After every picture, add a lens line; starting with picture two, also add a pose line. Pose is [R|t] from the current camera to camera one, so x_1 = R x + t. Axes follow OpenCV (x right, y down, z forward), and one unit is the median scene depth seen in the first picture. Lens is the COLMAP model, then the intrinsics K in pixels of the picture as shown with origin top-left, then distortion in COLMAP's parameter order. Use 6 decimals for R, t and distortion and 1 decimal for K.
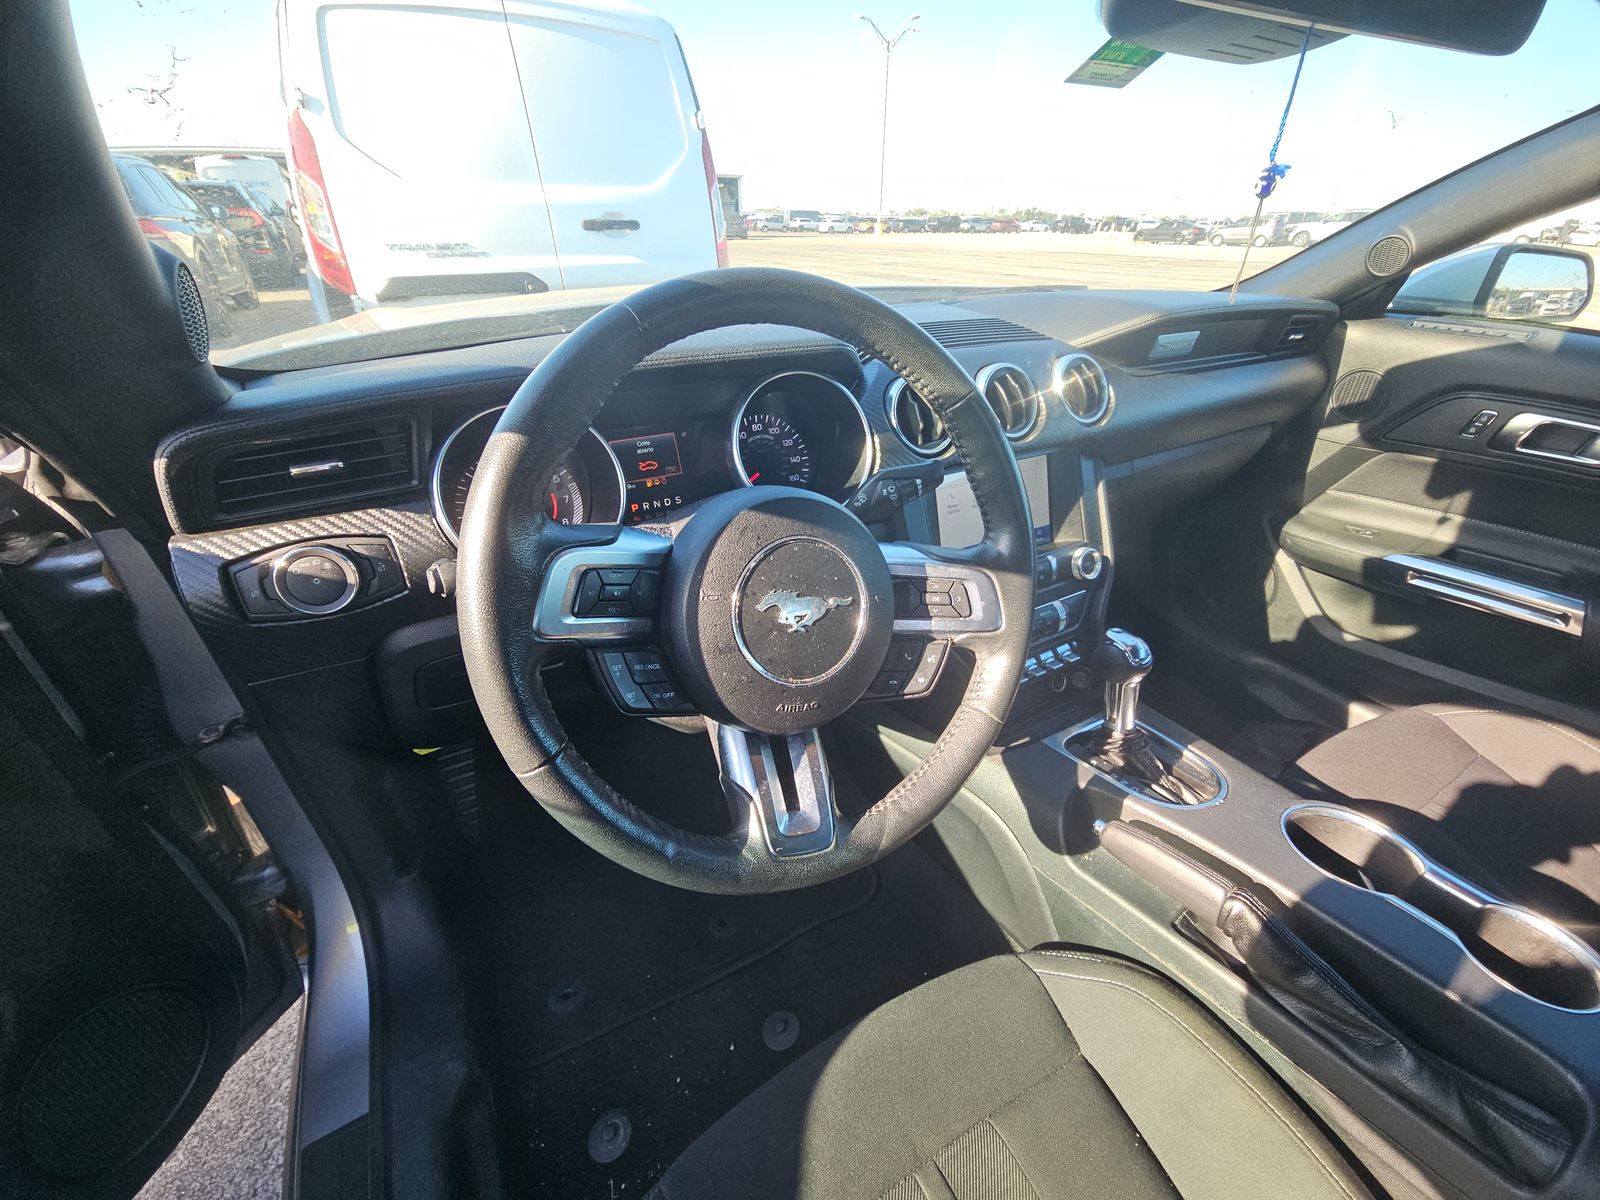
lens RADIAL K [[659.2, 0, 800.0], [0, 659.2, 600.0], [0, 0, 1]] dist [-0.002238, -0.000305]
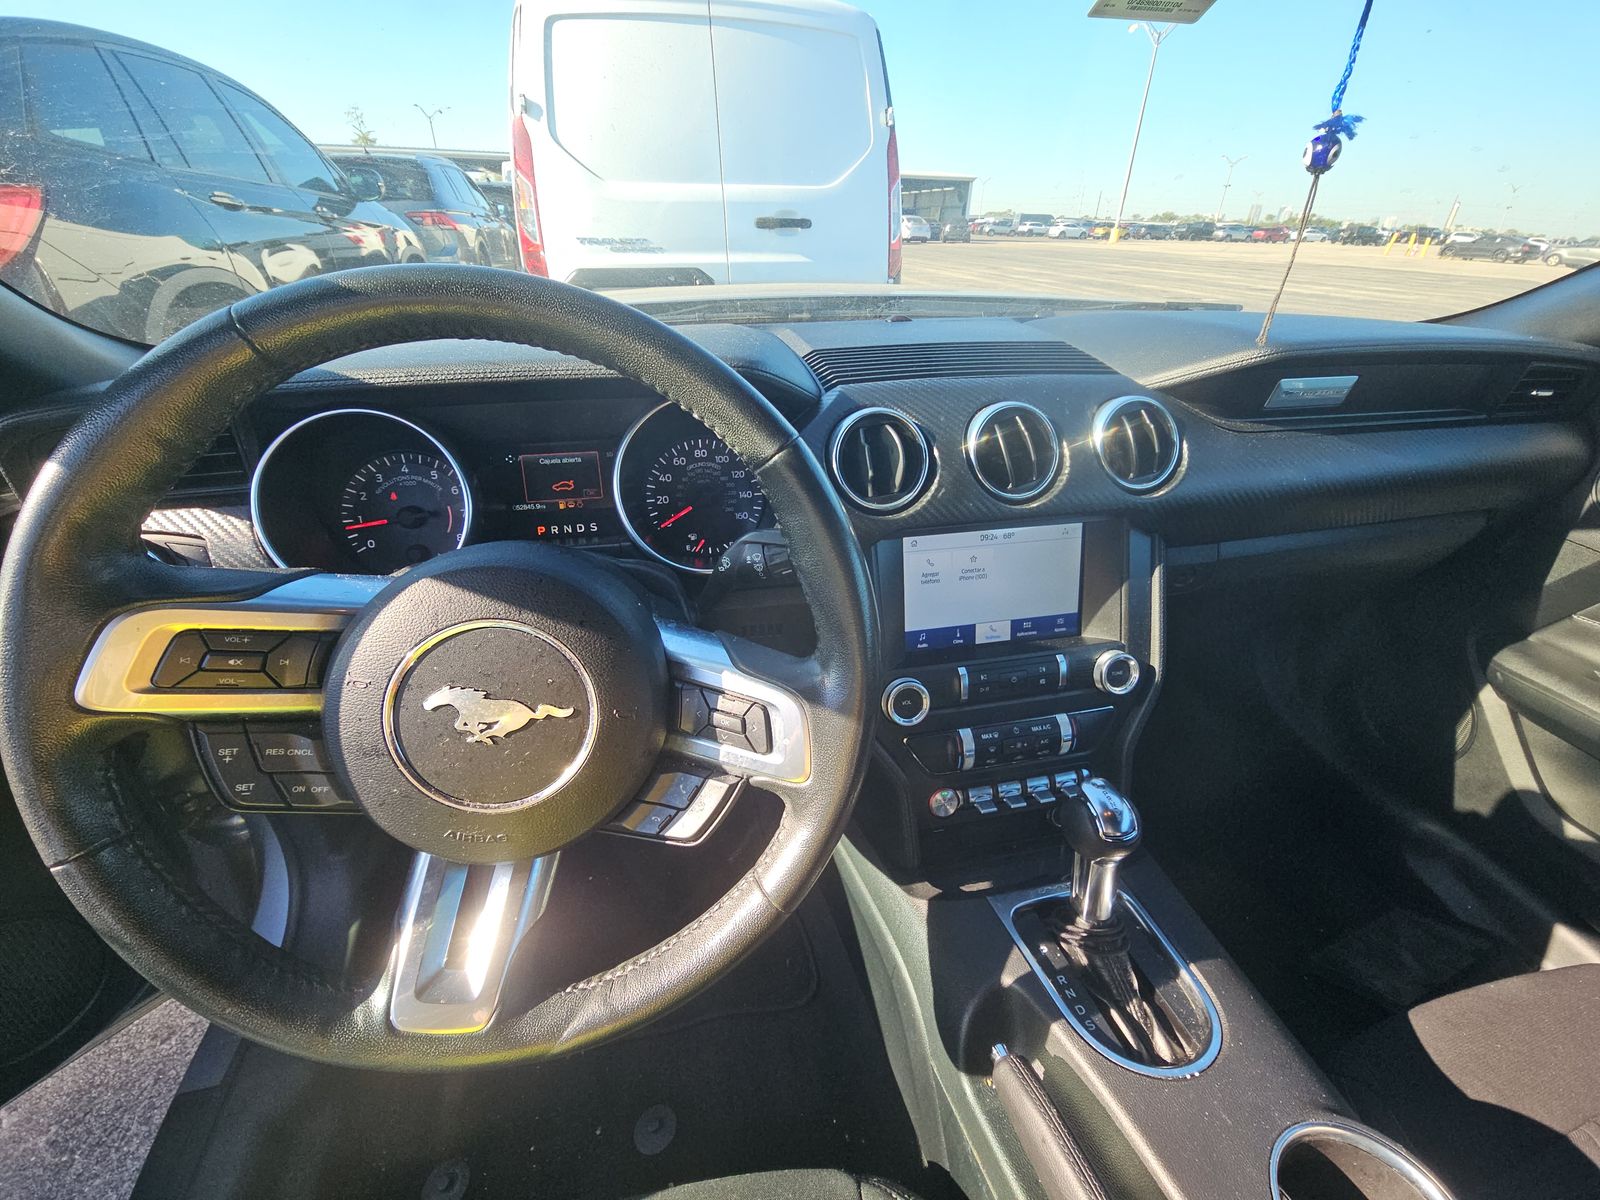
lens RADIAL K [[659.2, 0, 800.0], [0, 659.2, 600.0], [0, 0, 1]] dist [0.001297, -0.004390]
pose [[0.956590, 0.154065, -0.247387, 0.269210], [-0.154609, 0.987823, 0.017349, -0.097282], [0.247048, 0.021652, 0.968761, 0.184028]]
